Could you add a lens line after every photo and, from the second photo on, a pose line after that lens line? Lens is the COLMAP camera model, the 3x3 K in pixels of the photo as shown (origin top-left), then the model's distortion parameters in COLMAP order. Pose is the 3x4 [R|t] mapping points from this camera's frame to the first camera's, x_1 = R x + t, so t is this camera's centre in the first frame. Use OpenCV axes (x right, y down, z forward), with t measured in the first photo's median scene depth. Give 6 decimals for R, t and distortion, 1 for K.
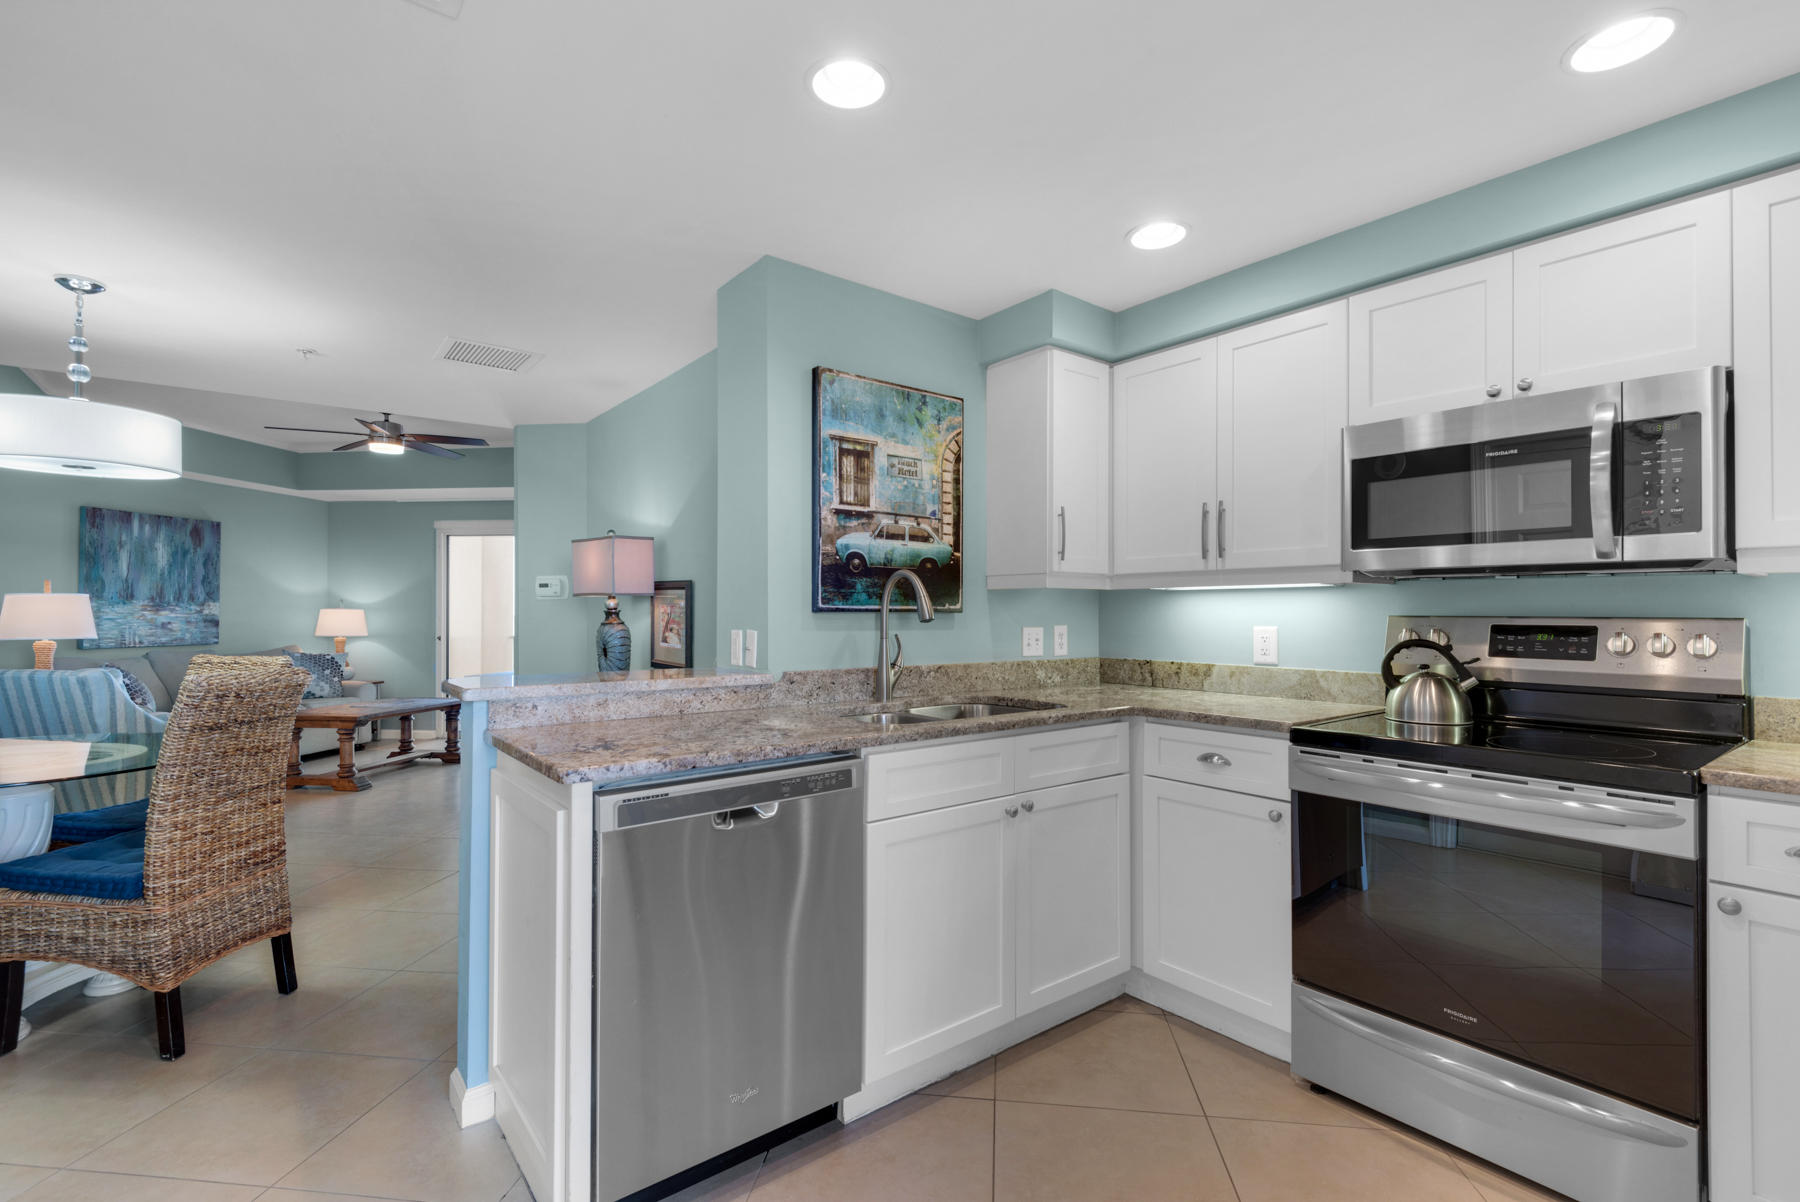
lens RADIAL K [[817.4, 0, 893.9], [0, 817.4, 608.4], [0, 0, 1]] dist [0.039397, -0.019204]
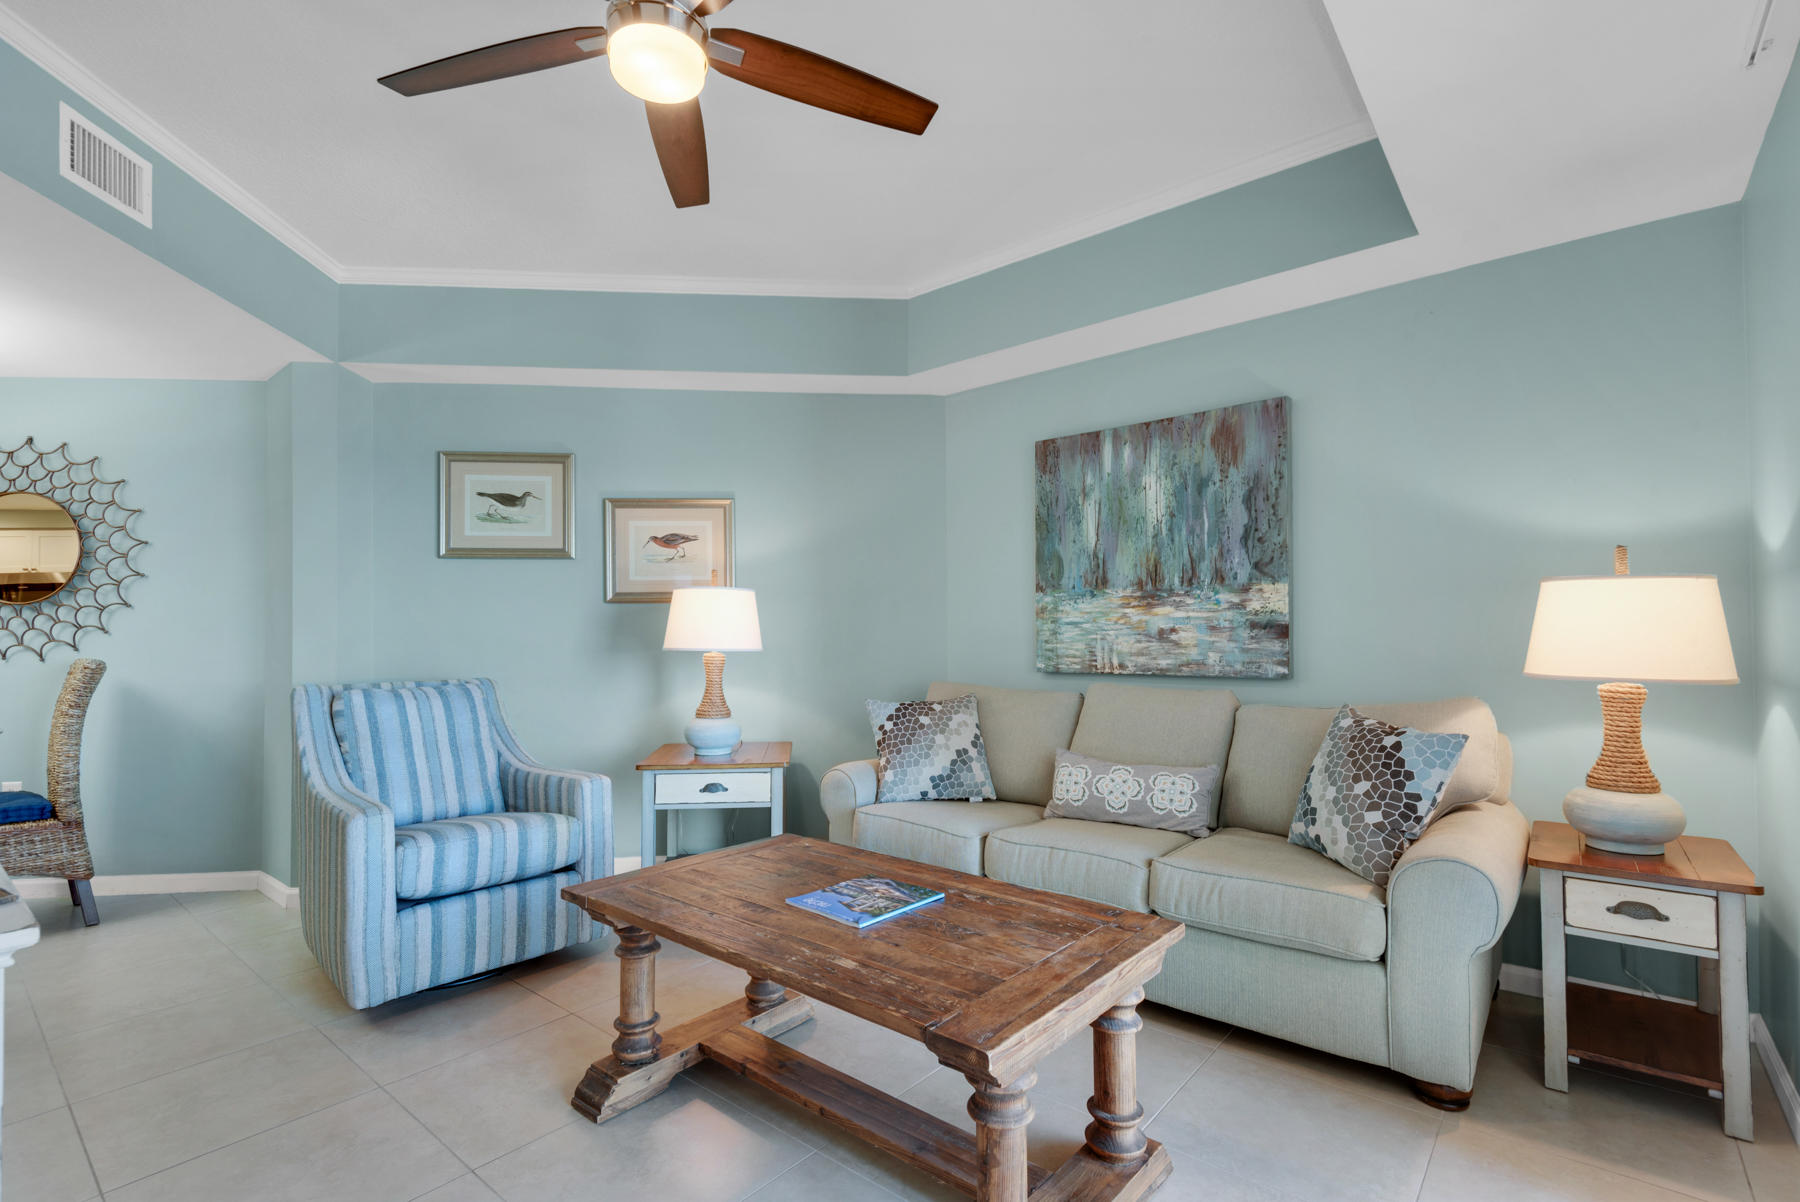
lens RADIAL K [[813.1, 0, 871.5], [0, 813.1, 622.1], [0, 0, 1]] dist [0.037204, -0.019784]
pose [[-0.543064, -0.012788, -0.839594, -0.842348], [0.011684, 0.999672, -0.022783, 0.051315], [0.839610, -0.022182, -0.542737, 2.619243]]
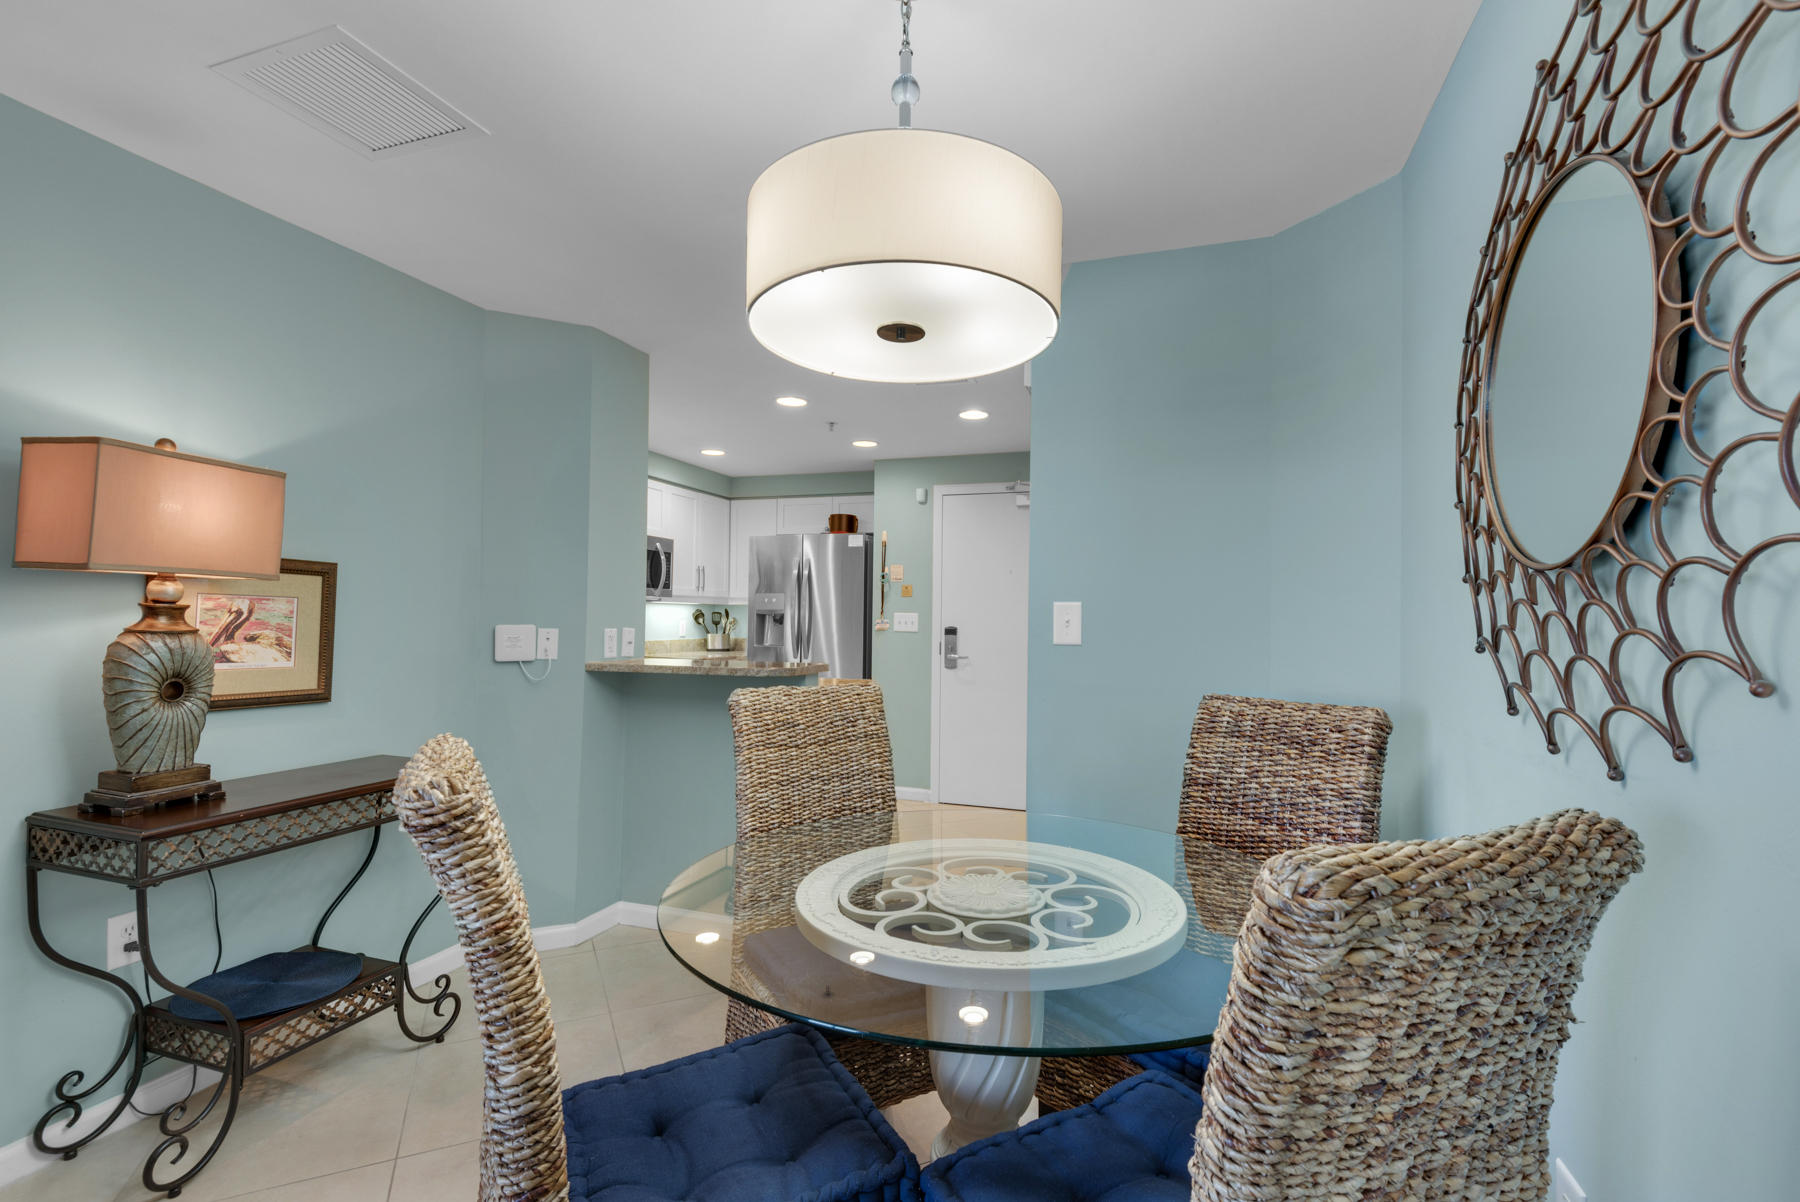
lens RADIAL K [[817.4, 0, 893.9], [0, 817.4, 608.4], [0, 0, 1]] dist [0.039397, -0.019204]
pose [[-0.542618, 0.000808, 0.839979, -1.360350], [-0.020071, 0.999702, -0.013927, 0.005722], [-0.839740, -0.024416, -0.542440, 1.236042]]
